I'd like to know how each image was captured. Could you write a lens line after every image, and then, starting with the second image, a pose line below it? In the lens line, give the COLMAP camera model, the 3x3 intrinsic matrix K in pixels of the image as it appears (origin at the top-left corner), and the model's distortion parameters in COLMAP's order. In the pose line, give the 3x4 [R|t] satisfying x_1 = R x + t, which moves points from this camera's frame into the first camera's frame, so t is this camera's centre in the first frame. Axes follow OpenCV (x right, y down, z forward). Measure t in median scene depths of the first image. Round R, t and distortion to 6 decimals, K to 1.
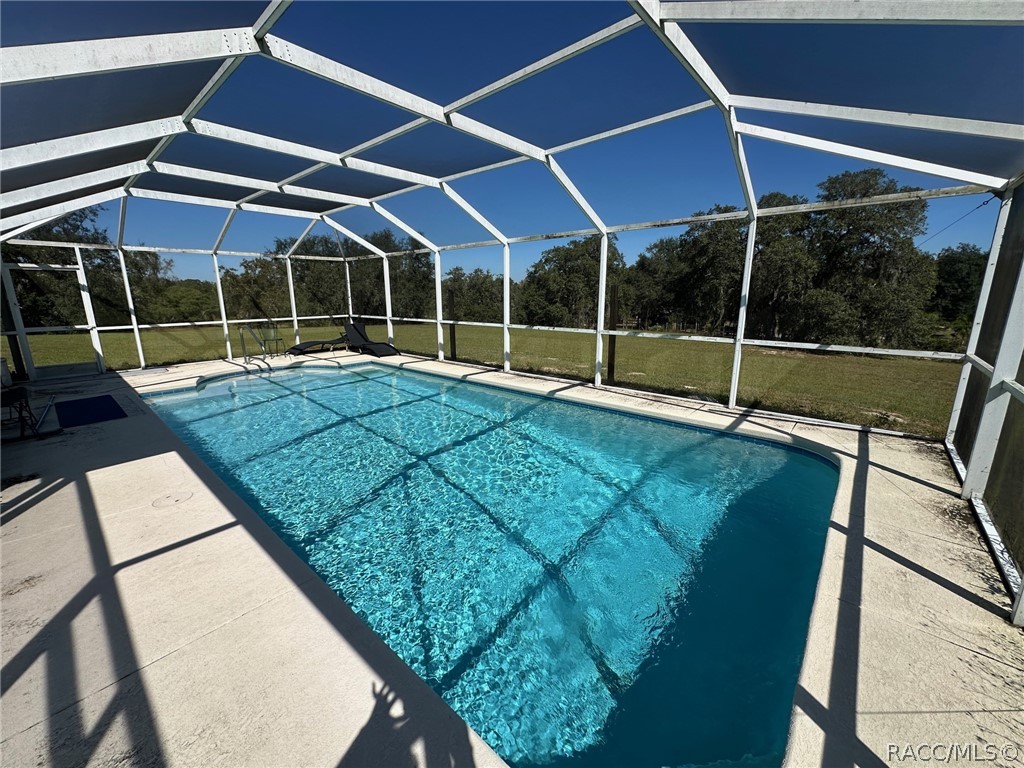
lens RADIAL K [[406.6, 0, 508.7], [0, 406.6, 383.7], [0, 0, 1]] dist [-0.003099, 0.000230]
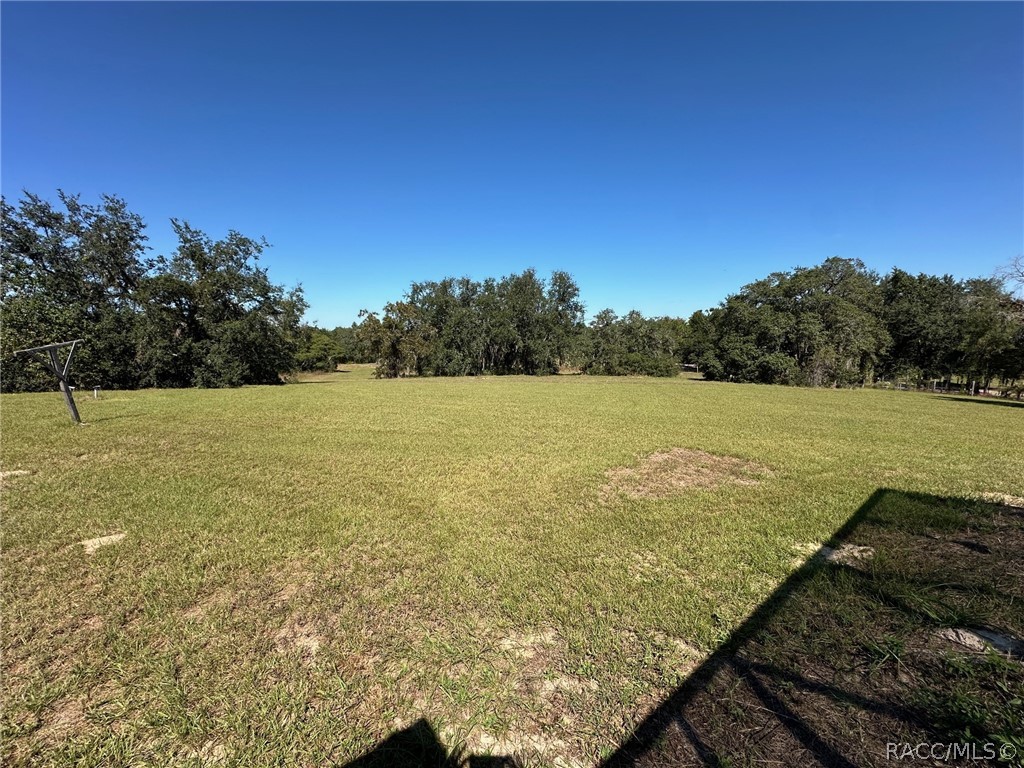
lens RADIAL K [[406.6, 0, 510.7], [0, 406.6, 382.7], [0, 0, 1]] dist [-0.003099, 0.000230]
pose [[0.982430, 0.019630, -0.185594, -0.204005], [-0.040384, 0.993252, -0.108718, -0.038100], [0.182208, 0.114303, 0.976594, 0.174670]]
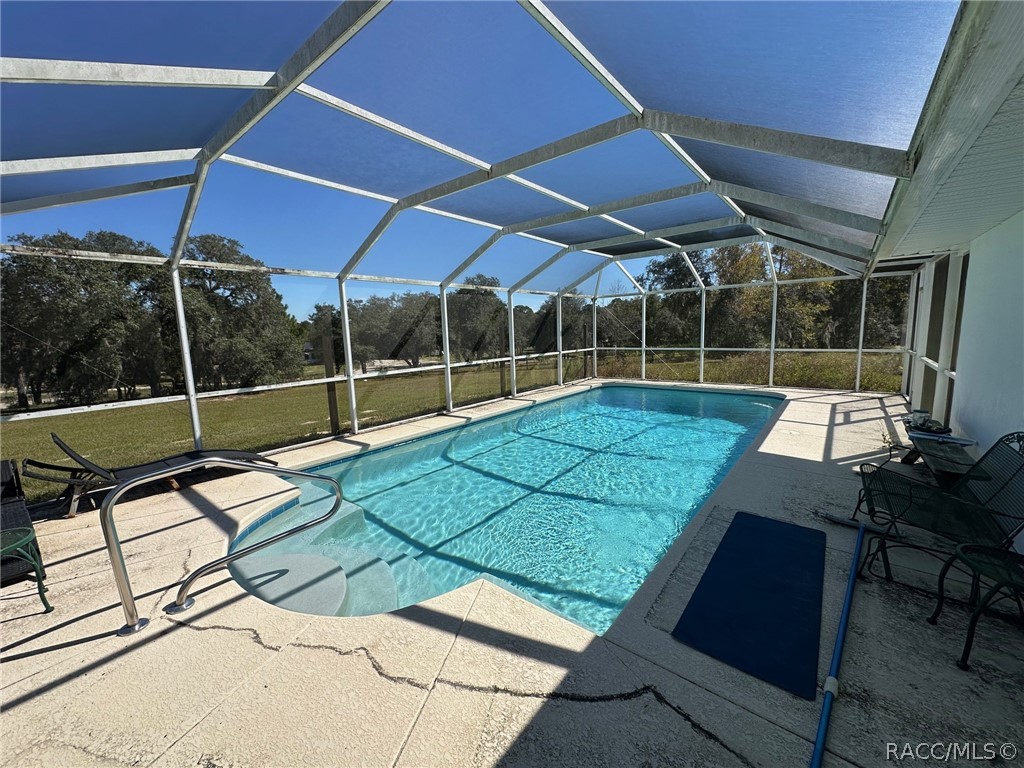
lens RADIAL K [[406.6, 0, 508.3], [0, 406.6, 385.4], [0, 0, 1]] dist [-0.003099, 0.000230]
pose [[-0.039170, -0.126824, 0.991152, -1.251712], [0.253446, 0.958215, 0.132626, -0.236408], [-0.966556, 0.256398, -0.005391, 1.062029]]
